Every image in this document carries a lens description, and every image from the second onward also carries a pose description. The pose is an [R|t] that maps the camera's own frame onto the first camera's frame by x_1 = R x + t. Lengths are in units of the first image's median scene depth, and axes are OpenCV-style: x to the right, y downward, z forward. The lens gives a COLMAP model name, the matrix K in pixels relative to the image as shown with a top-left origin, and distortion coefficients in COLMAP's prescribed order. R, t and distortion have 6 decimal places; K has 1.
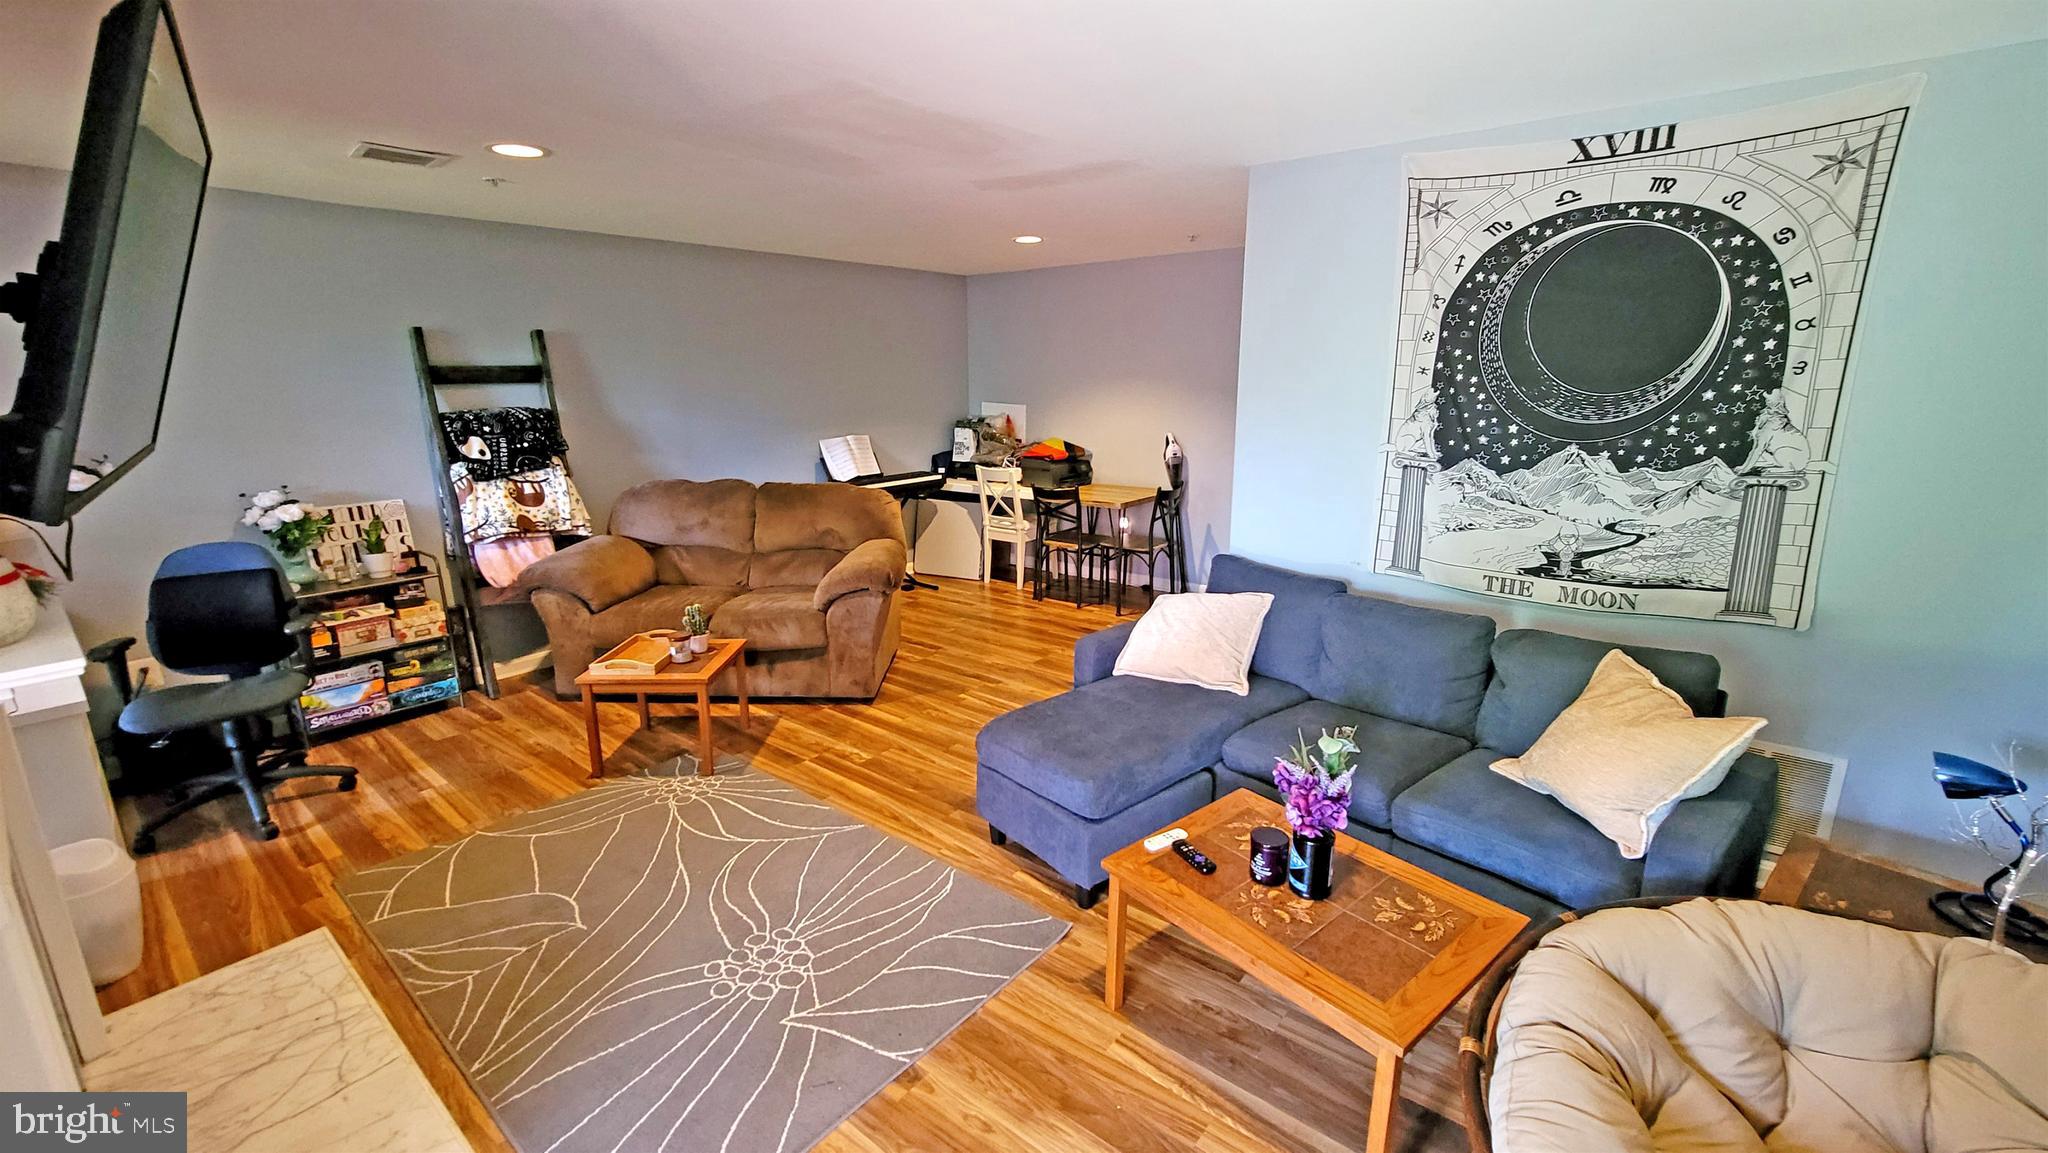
lens RADIAL K [[839.1, 0, 1021.5], [0, 839.1, 571.8], [0, 0, 1]] dist [-0.002745, 0.000394]
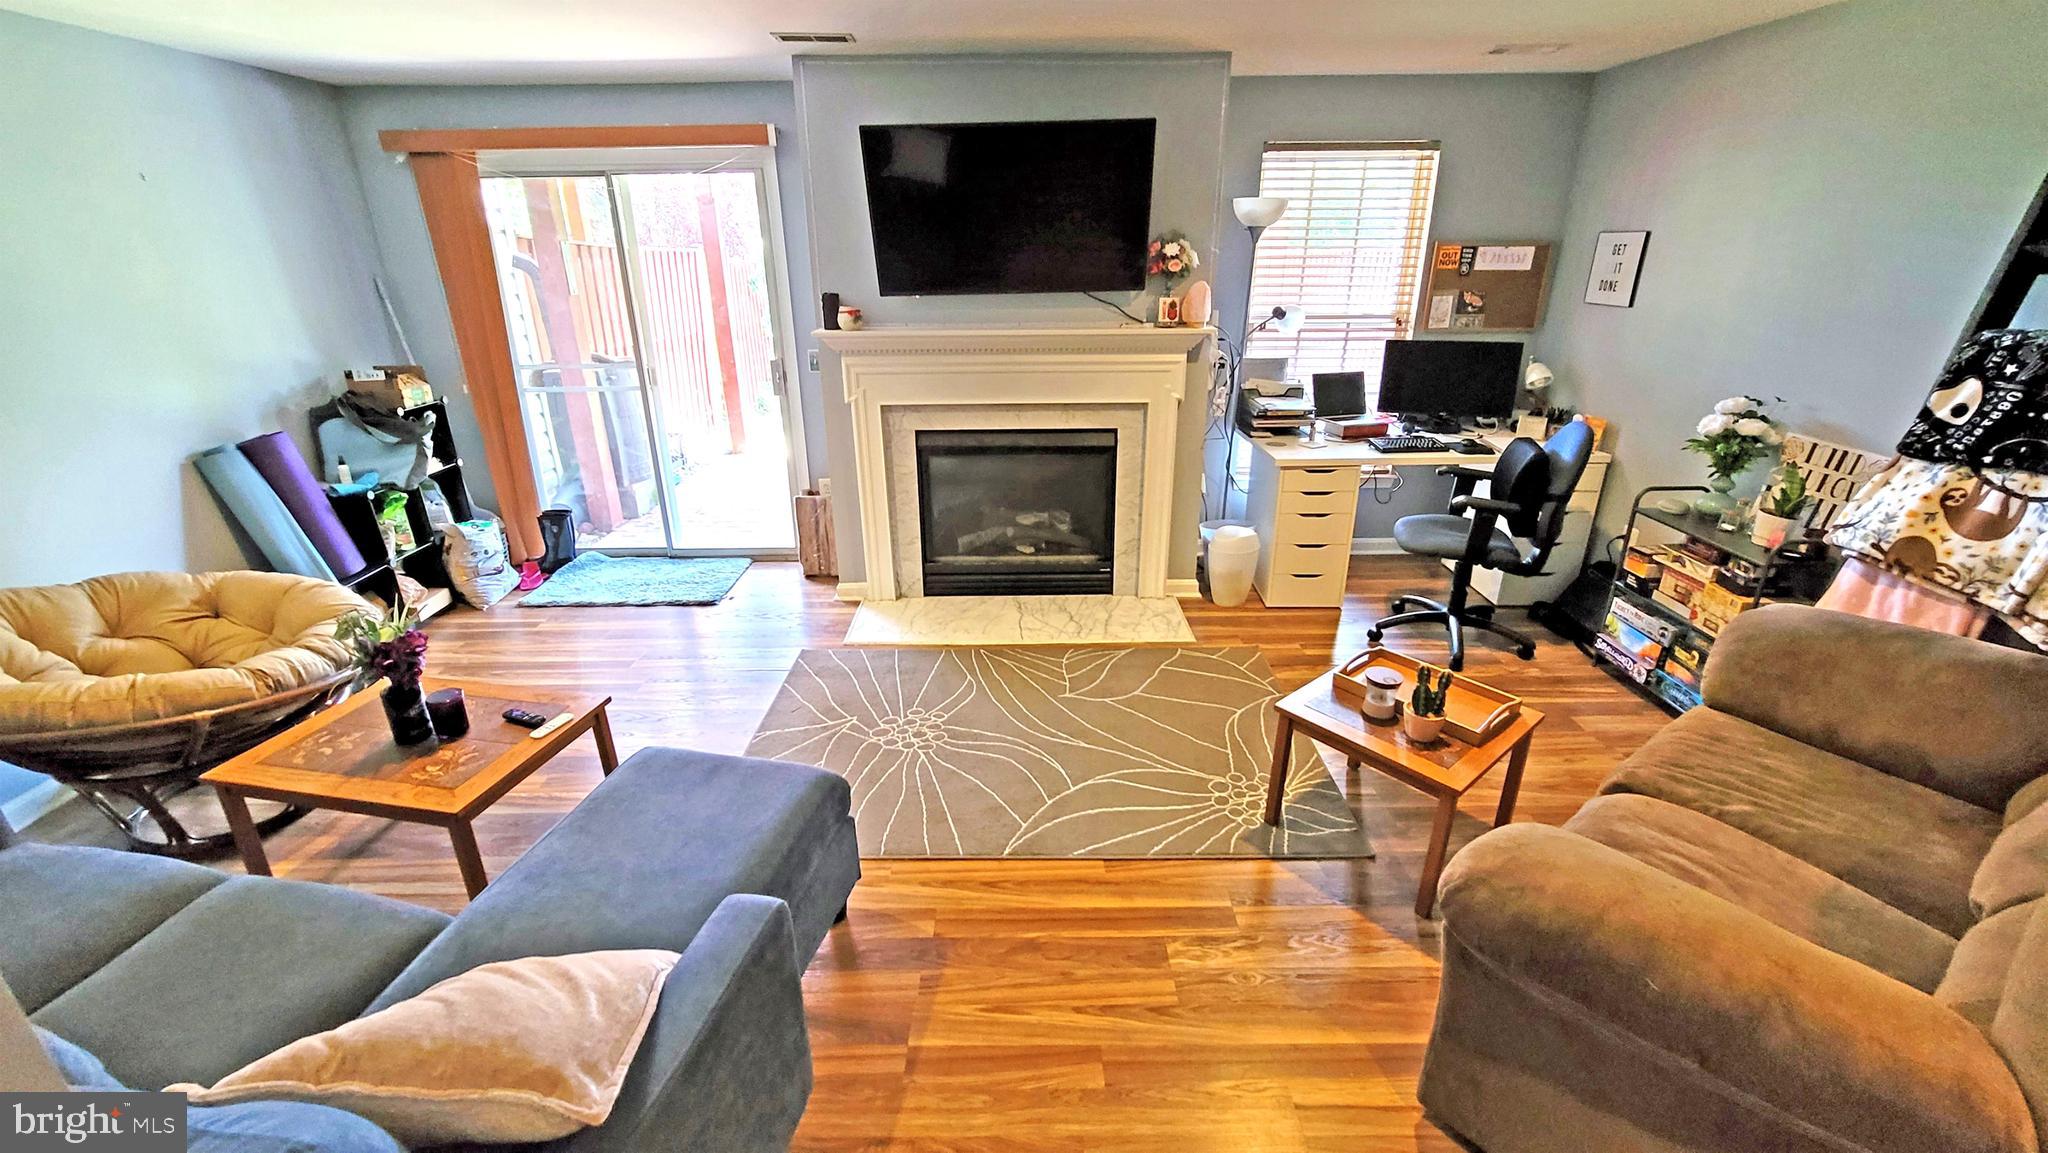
lens RADIAL K [[839.1, 0, 1021.5], [0, 839.1, 571.8], [0, 0, 1]] dist [-0.002745, 0.000394]
pose [[-0.772325, 0.247678, -0.584952, 0.162605], [-0.133111, 0.837308, 0.530279, -0.280344], [0.621124, 0.487412, -0.613706, 1.092413]]
